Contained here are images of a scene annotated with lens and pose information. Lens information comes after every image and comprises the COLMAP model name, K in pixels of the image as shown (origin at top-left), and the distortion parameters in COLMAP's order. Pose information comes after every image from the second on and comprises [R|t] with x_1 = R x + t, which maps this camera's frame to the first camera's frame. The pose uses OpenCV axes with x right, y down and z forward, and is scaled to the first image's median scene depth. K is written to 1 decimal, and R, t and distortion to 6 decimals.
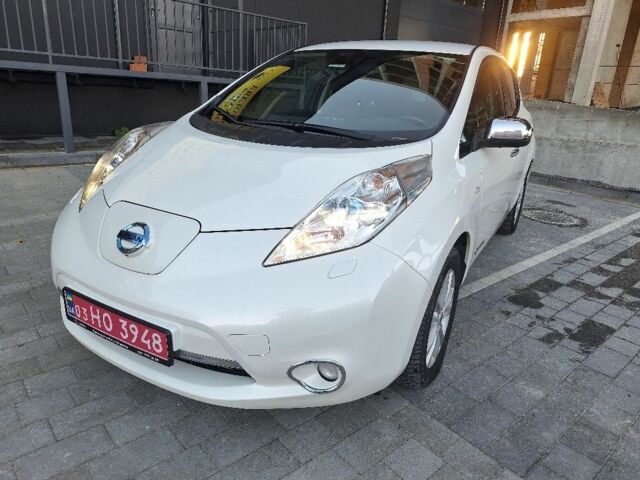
lens RADIAL K [[449.4, 0, 309.3], [0, 449.4, 240.8], [0, 0, 1]] dist [0.009924, 0.000544]
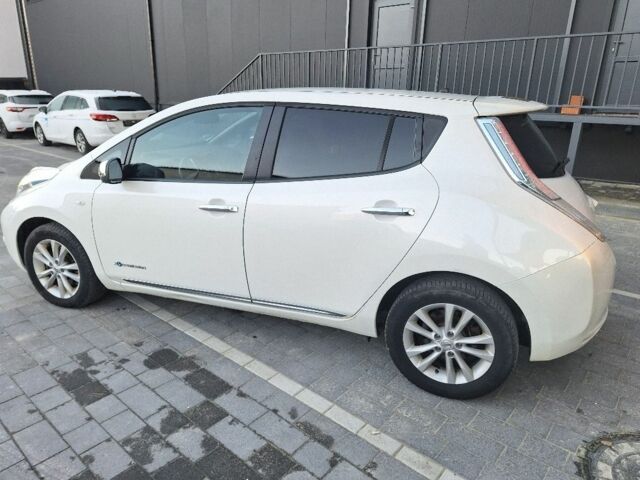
lens RADIAL K [[428.1, 0, 317.7], [0, 428.1, 239.9], [0, 0, 1]] dist [0.066853, -0.057576]
pose [[0.155626, 0.246825, -0.956482, 1.243628], [-0.317930, 0.929273, 0.188074, -0.347182], [0.935255, 0.274825, 0.223092, 0.959688]]
